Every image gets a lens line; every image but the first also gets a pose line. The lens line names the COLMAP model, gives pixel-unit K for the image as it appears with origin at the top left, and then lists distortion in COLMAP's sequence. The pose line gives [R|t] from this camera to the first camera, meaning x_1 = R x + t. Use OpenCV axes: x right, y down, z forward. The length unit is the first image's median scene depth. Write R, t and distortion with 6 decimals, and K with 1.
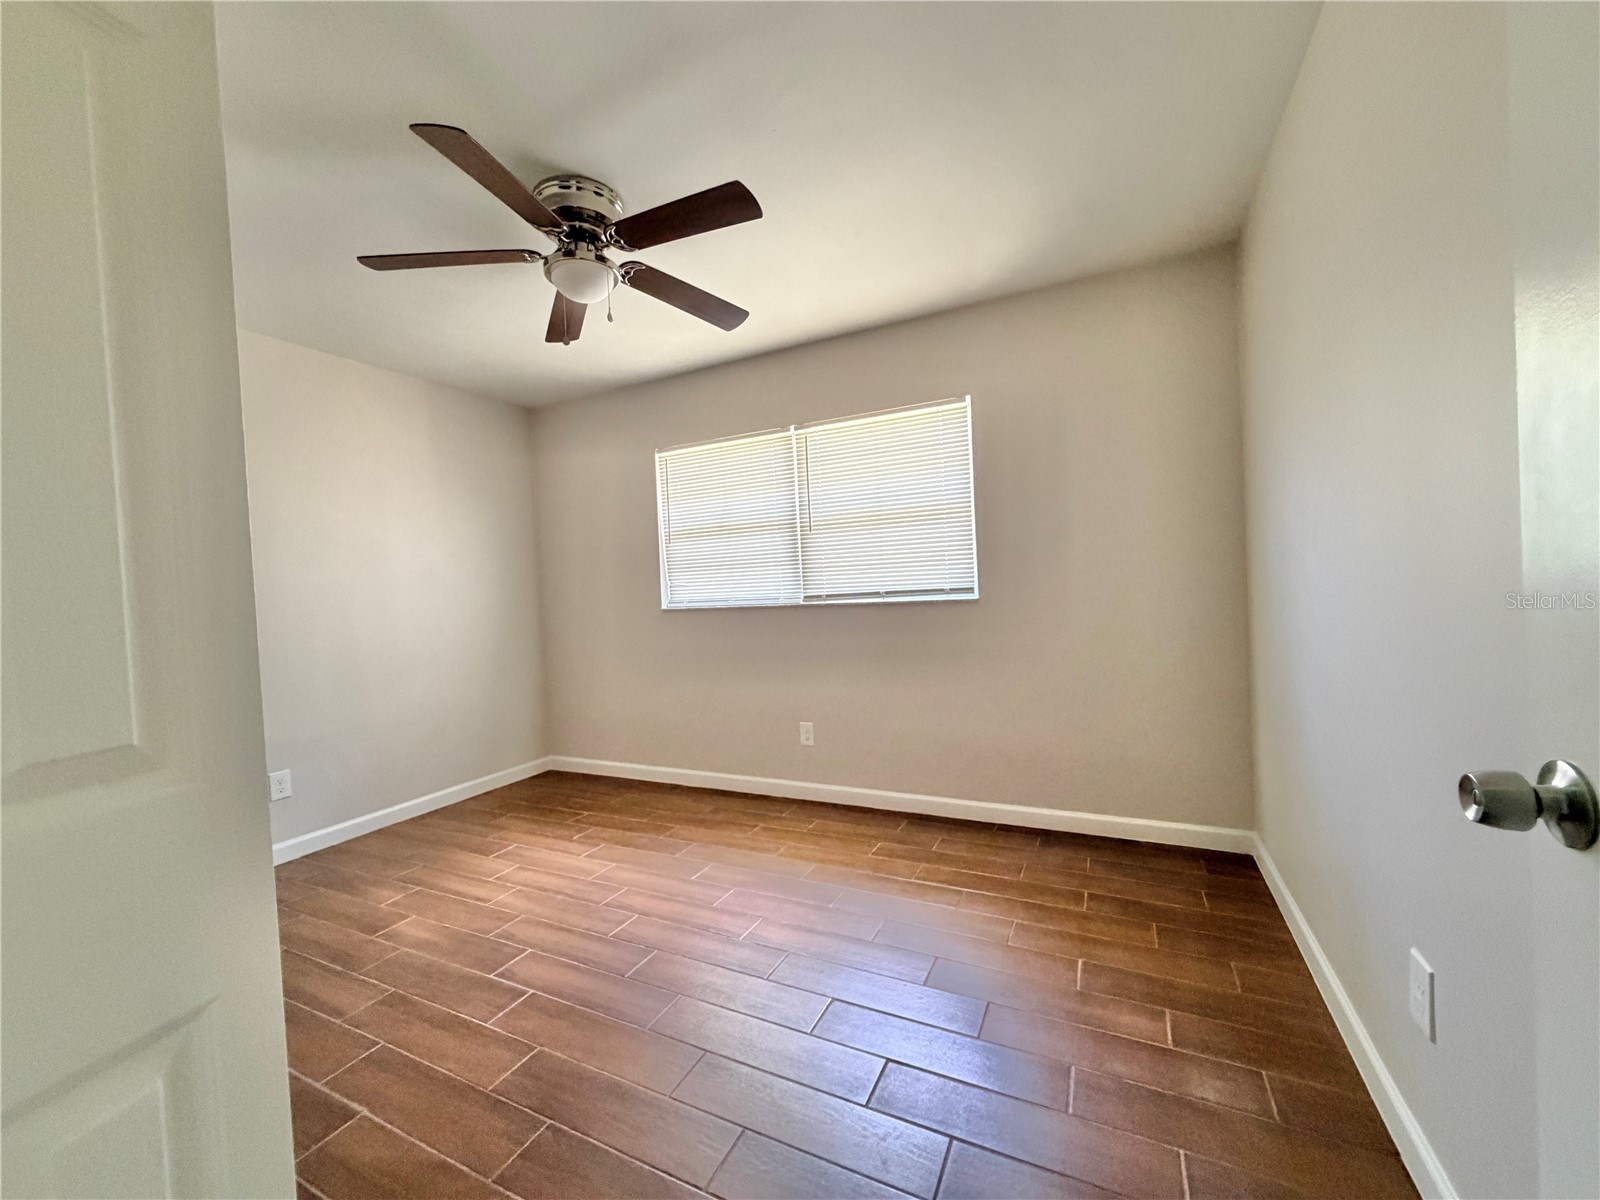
lens RADIAL K [[638.3, 0, 793.8], [0, 638.3, 592.6], [0, 0, 1]] dist [0.000277, -0.000401]
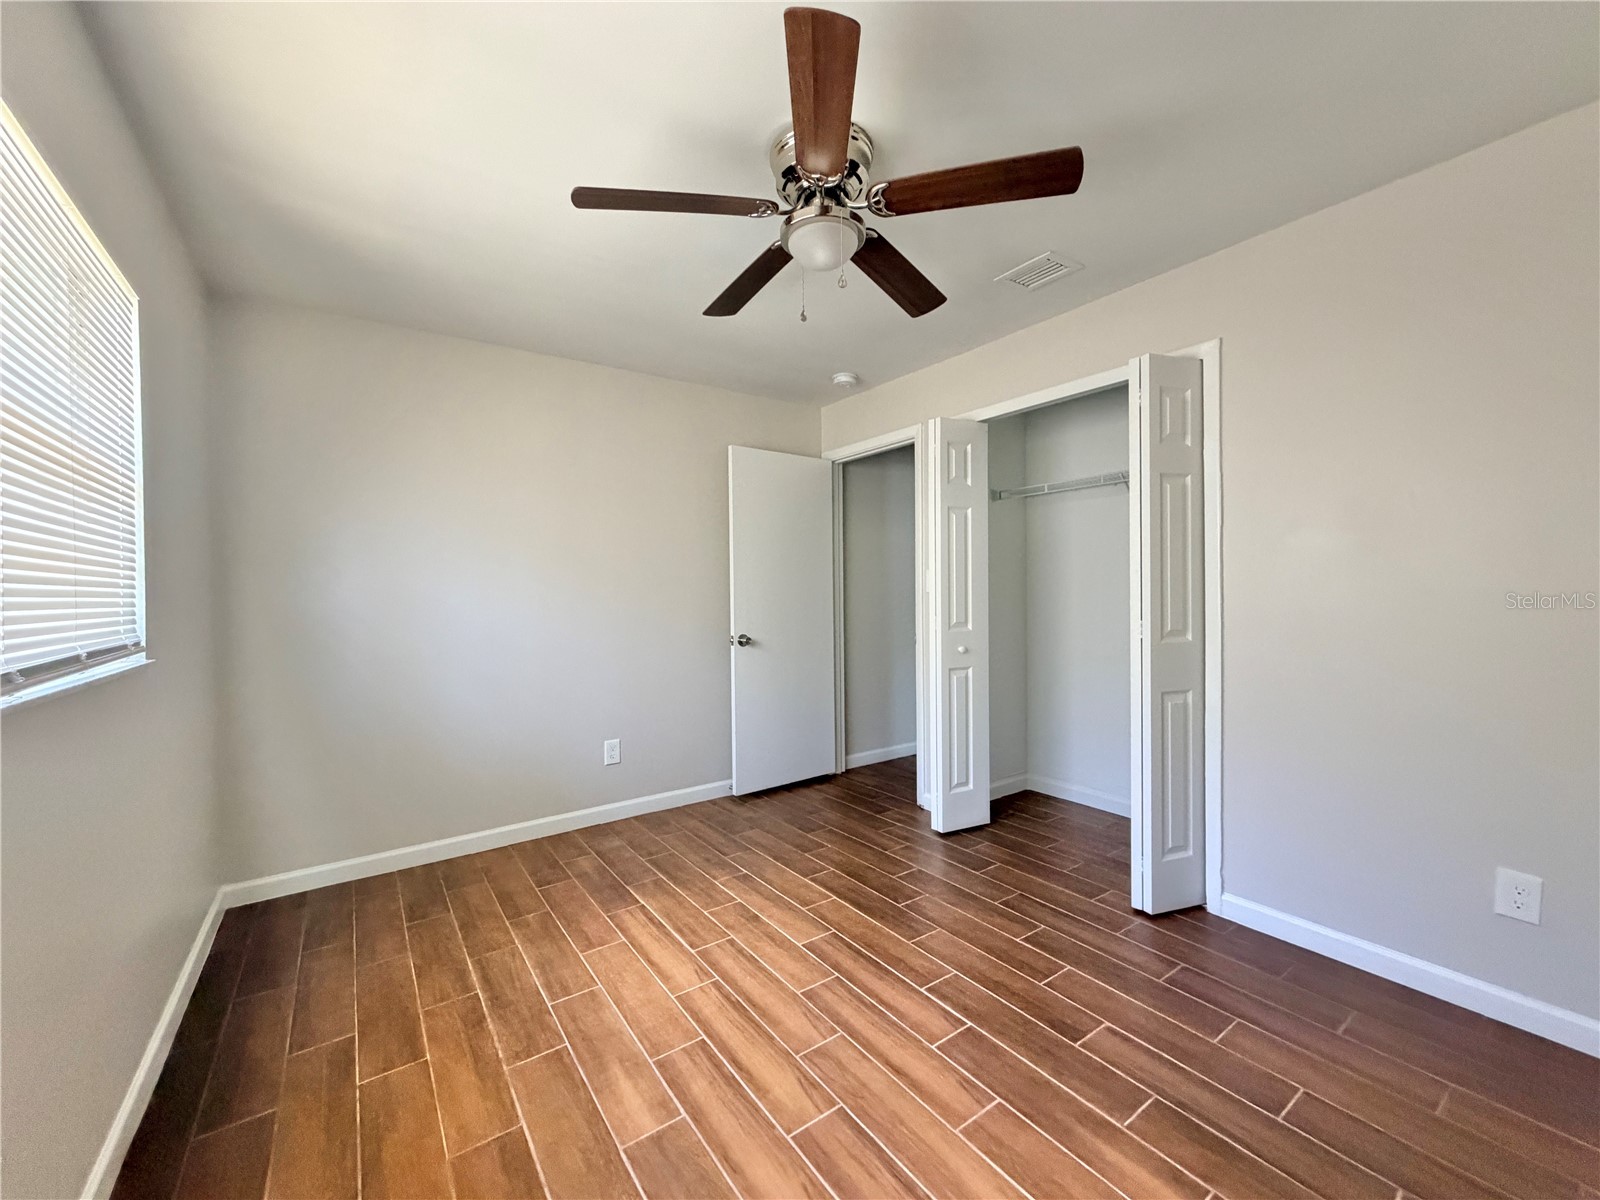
lens RADIAL K [[638.3, 0, 797.5], [0, 638.3, 594.1], [0, 0, 1]] dist [0.000277, -0.000401]
pose [[-0.882119, 0.055539, 0.467741, -0.642580], [0.069762, 0.997477, 0.013126, -0.031145], [-0.465832, 0.044210, -0.883768, 1.696146]]
